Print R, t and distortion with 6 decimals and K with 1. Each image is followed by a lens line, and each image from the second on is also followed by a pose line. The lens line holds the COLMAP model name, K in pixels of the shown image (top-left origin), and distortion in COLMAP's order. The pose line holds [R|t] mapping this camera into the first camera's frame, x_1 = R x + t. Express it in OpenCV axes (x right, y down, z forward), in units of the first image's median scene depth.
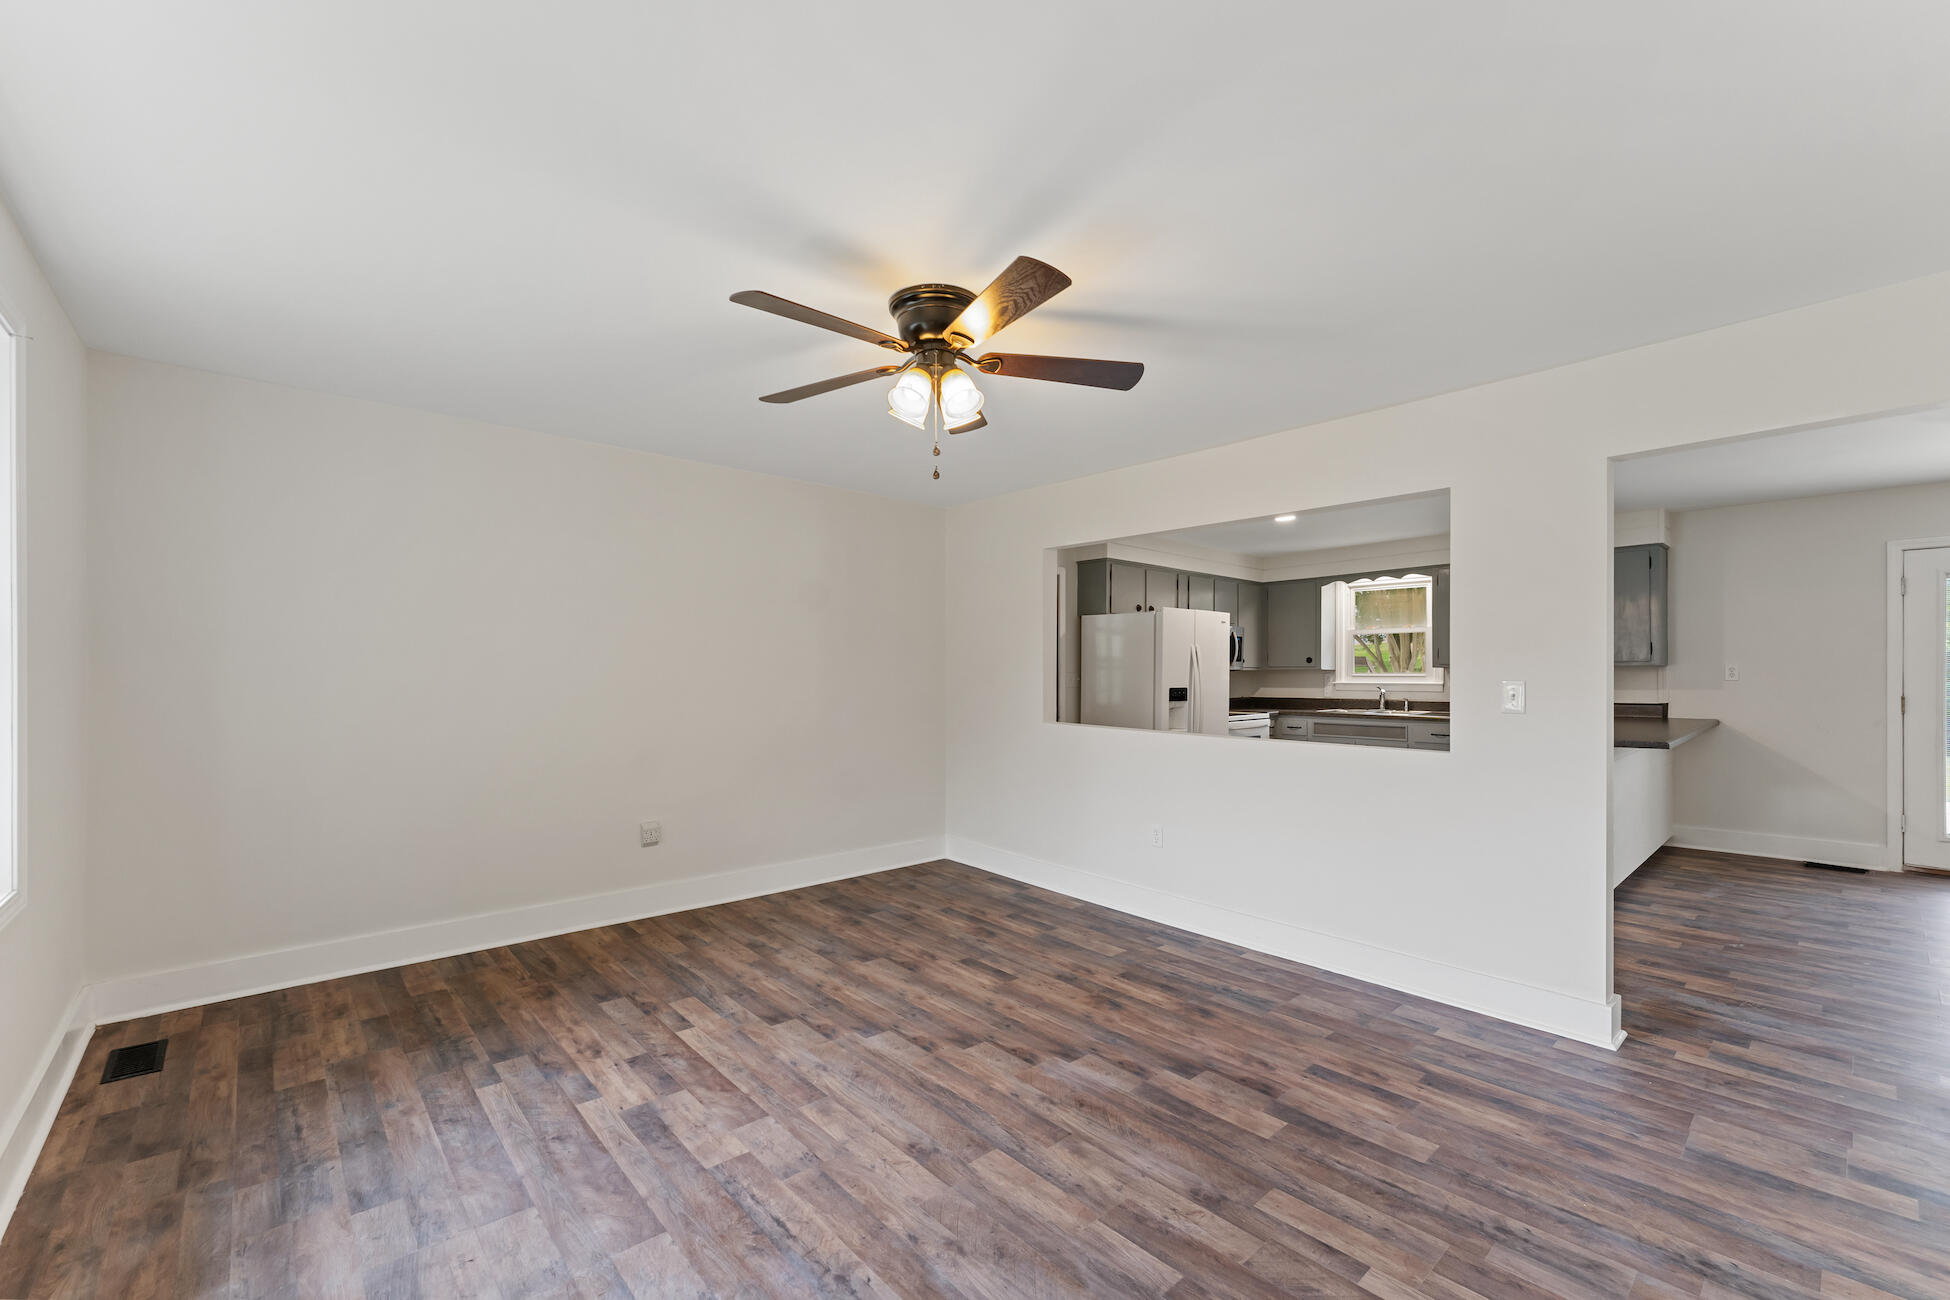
lens RADIAL K [[805.1, 0, 986.6], [0, 805.1, 664.0], [0, 0, 1]] dist [0.001364, -0.000197]
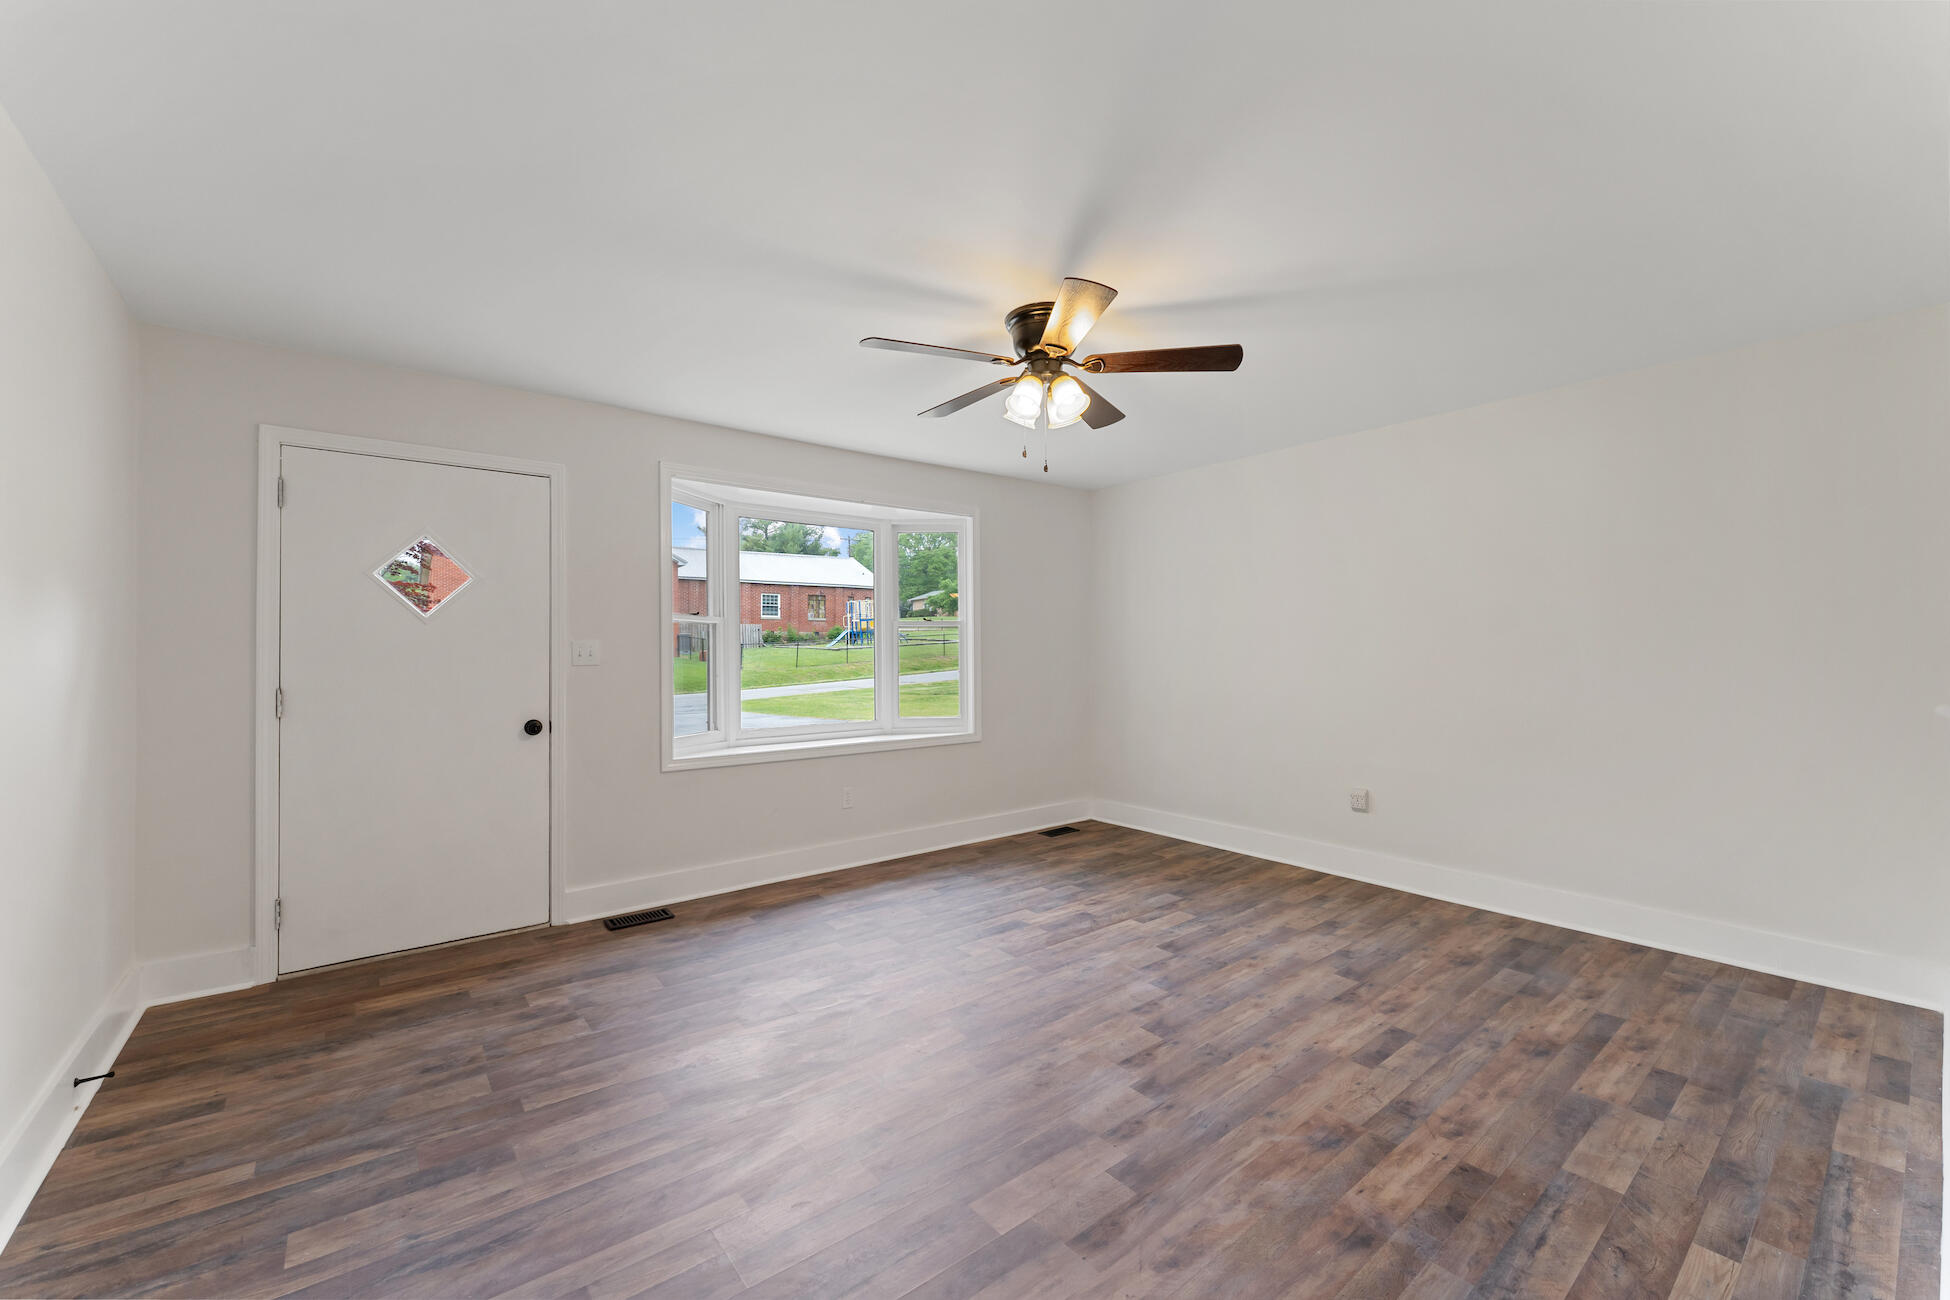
lens RADIAL K [[775.2, 0, 975.0], [0, 775.2, 650.0], [0, 0, 1]] dist [0.001463, 0.000015]
pose [[-0.065342, -0.003417, -0.997857, 0.891239], [0.015101, 0.999876, -0.004413, 0.020035], [0.997749, -0.015357, -0.065282, 0.832703]]
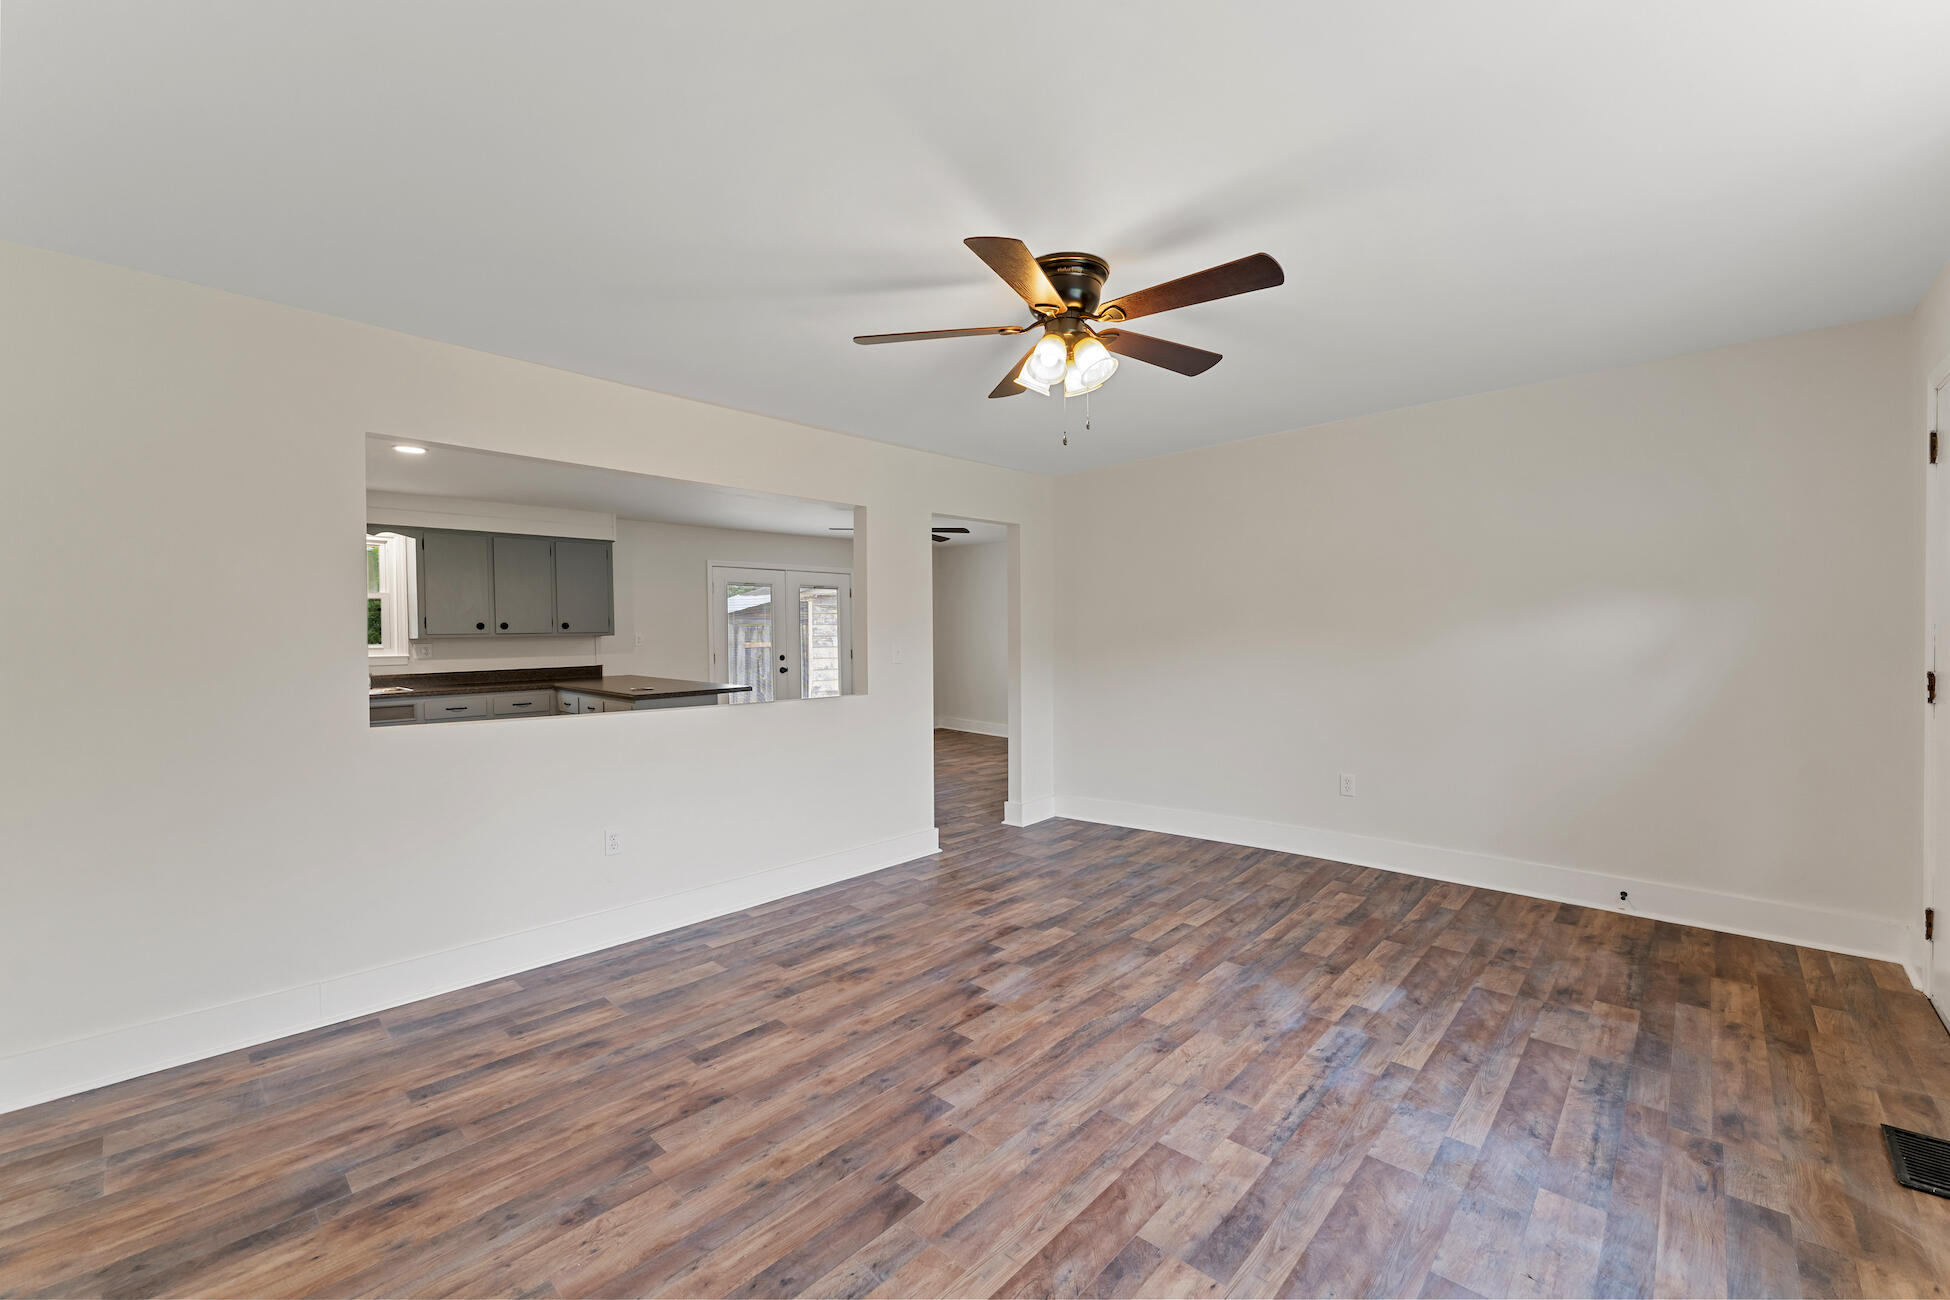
lens RADIAL K [[775.2, 0, 975.0], [0, 775.2, 650.0], [0, 0, 1]] dist [0.001463, 0.000015]
pose [[-0.077122, -0.016966, 0.996877, -0.879457], [0.003113, 0.999846, 0.017257, 0.010534], [-0.997017, 0.004434, -0.077057, 1.022712]]
